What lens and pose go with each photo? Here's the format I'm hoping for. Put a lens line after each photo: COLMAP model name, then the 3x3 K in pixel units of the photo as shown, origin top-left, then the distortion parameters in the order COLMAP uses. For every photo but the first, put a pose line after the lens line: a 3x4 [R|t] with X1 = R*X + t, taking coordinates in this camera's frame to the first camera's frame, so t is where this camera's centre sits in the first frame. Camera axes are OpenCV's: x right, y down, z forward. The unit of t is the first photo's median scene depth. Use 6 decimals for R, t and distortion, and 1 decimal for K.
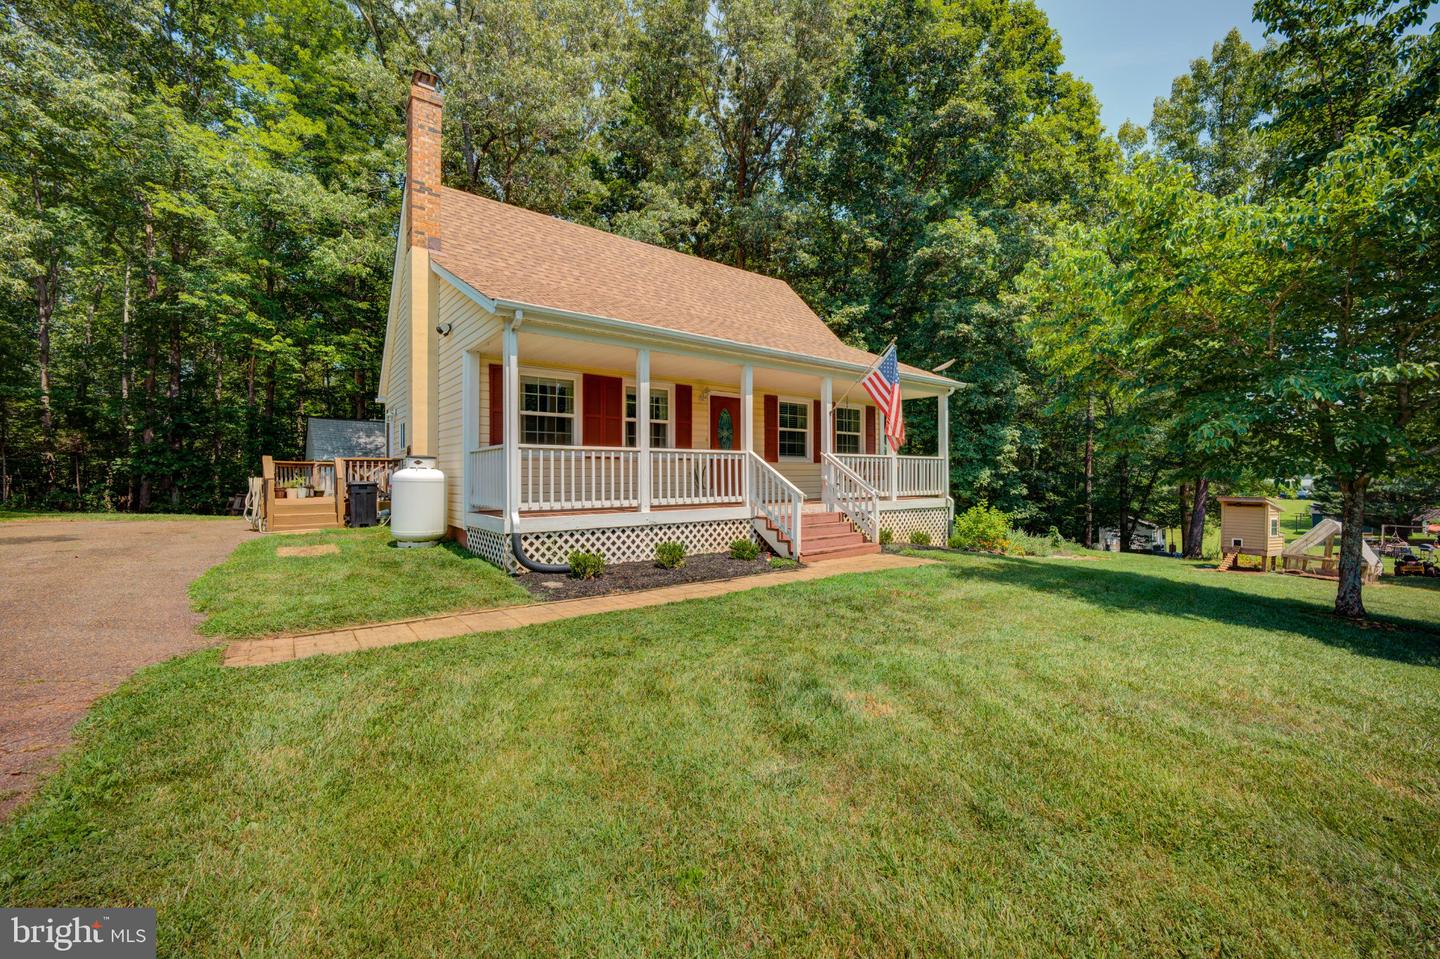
lens RADIAL K [[589.6, 0, 720.0], [0, 589.6, 479.5], [0, 0, 1]] dist [0.001034, -0.000337]
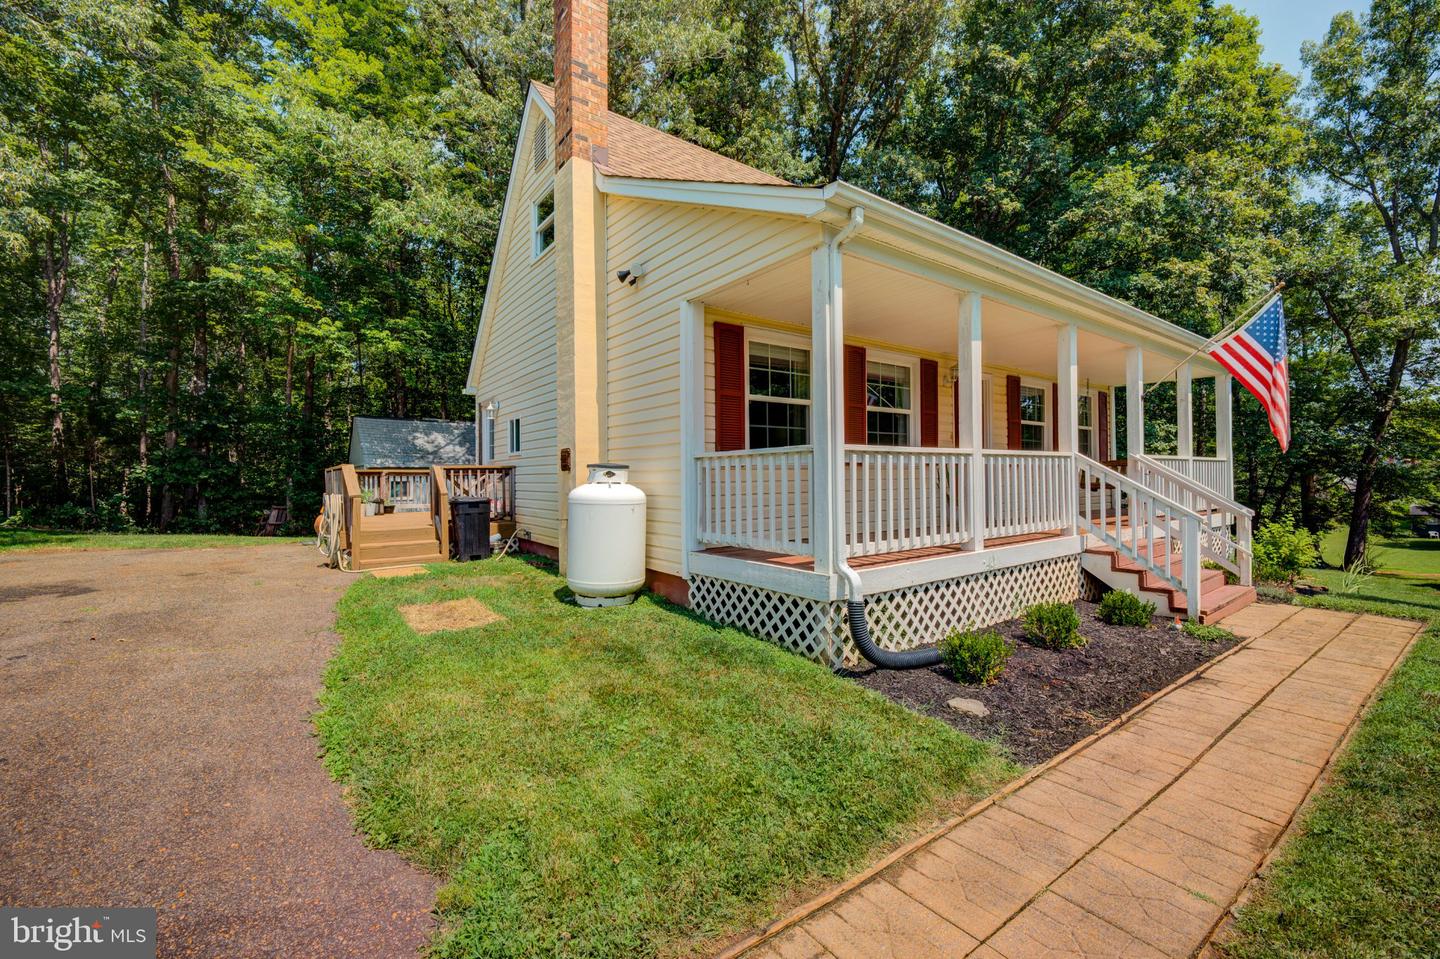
lens RADIAL K [[602.7, 0, 723.2], [0, 602.7, 479.2], [0, 0, 1]] dist [-0.001062, 0.000122]
pose [[0.999825, -0.007320, -0.017195, -0.275379], [0.007292, 0.999972, -0.001714, -0.015776], [0.017207, 0.001588, 0.999851, 0.248900]]
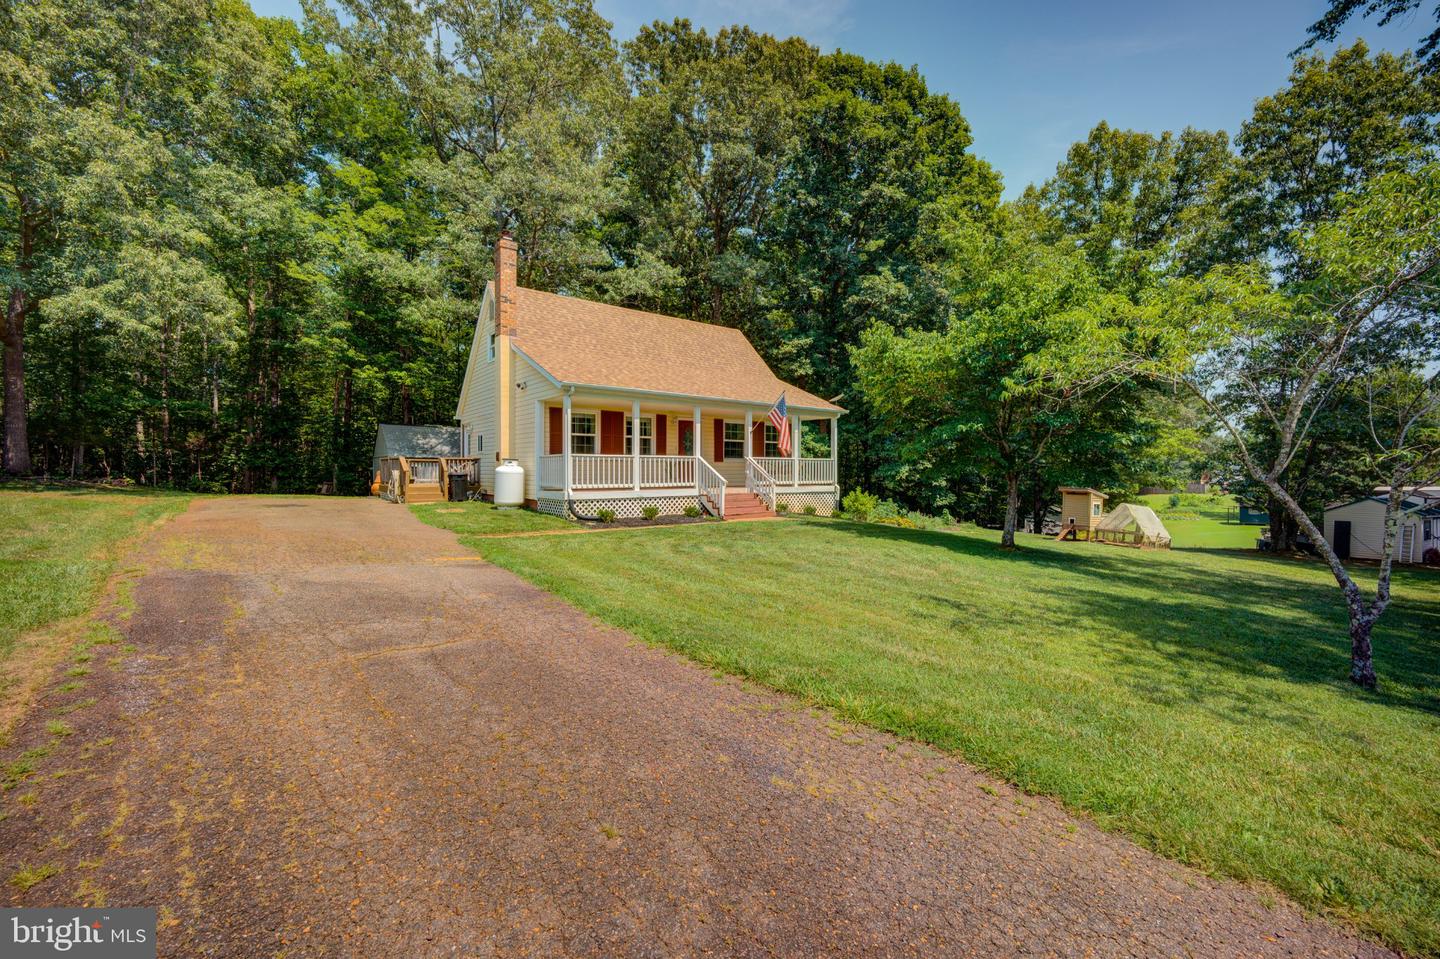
lens RADIAL K [[589.6, 0, 720.0], [0, 589.6, 479.5], [0, 0, 1]] dist [0.001034, -0.000337]
pose [[0.999953, 0.004987, 0.008306, 0.080876], [-0.005076, 0.999929, 0.010740, 0.000371], [-0.008252, -0.010782, 0.999908, -0.580454]]
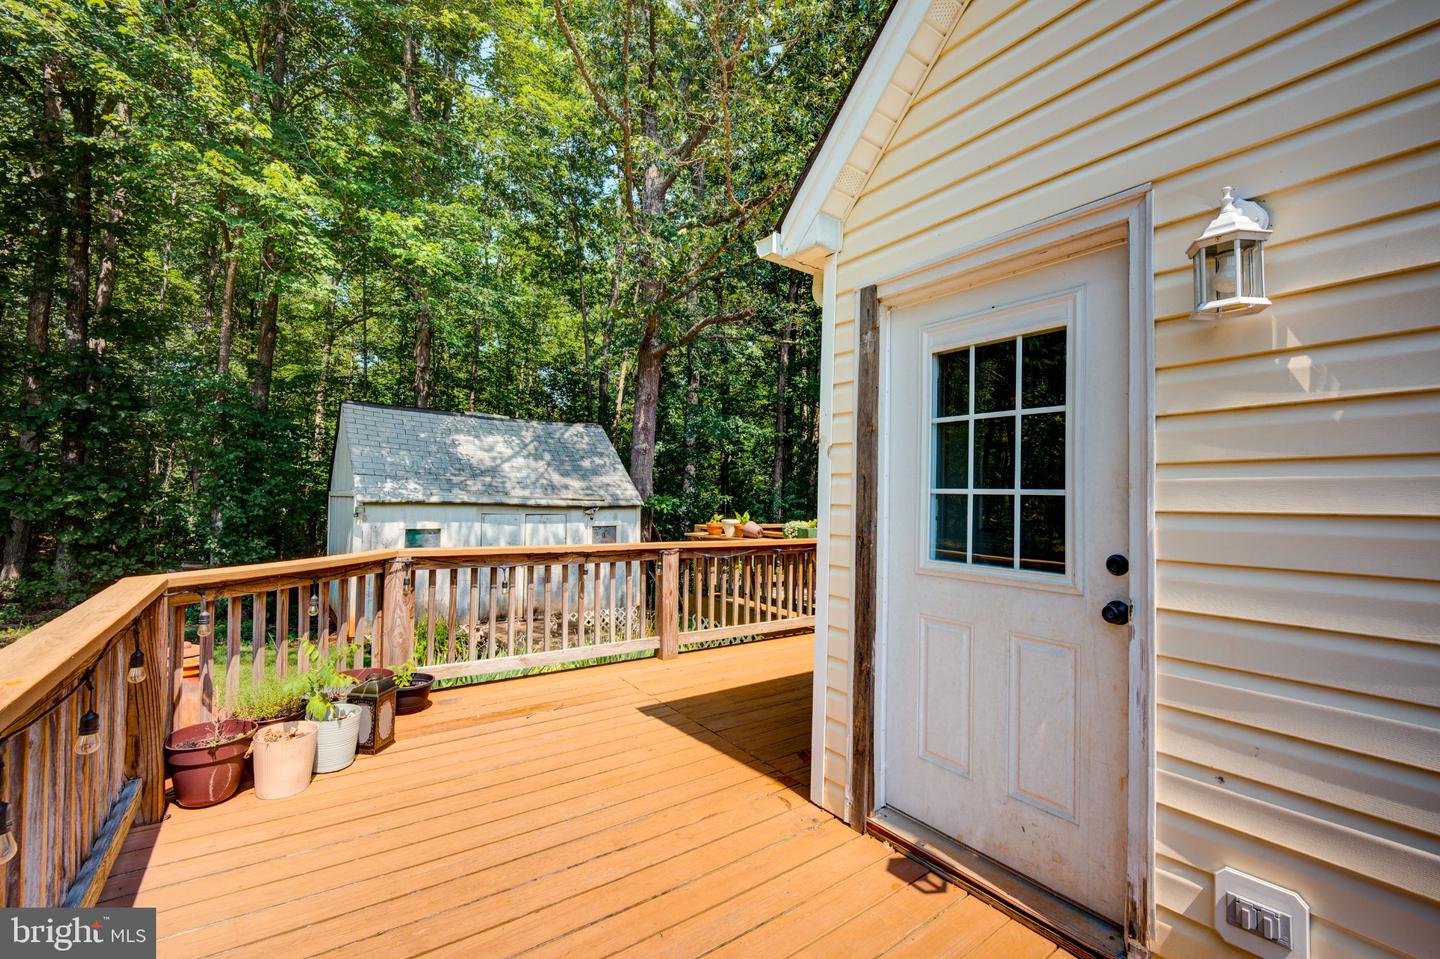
lens RADIAL K [[602.7, 0, 723.2], [0, 602.7, 479.2], [0, 0, 1]] dist [-0.001062, 0.000122]
pose [[0.999333, 0.017110, -0.032260, -0.724574], [-0.017971, 0.999485, -0.026601, -0.067331], [0.031788, 0.027163, 0.999125, 1.010662]]
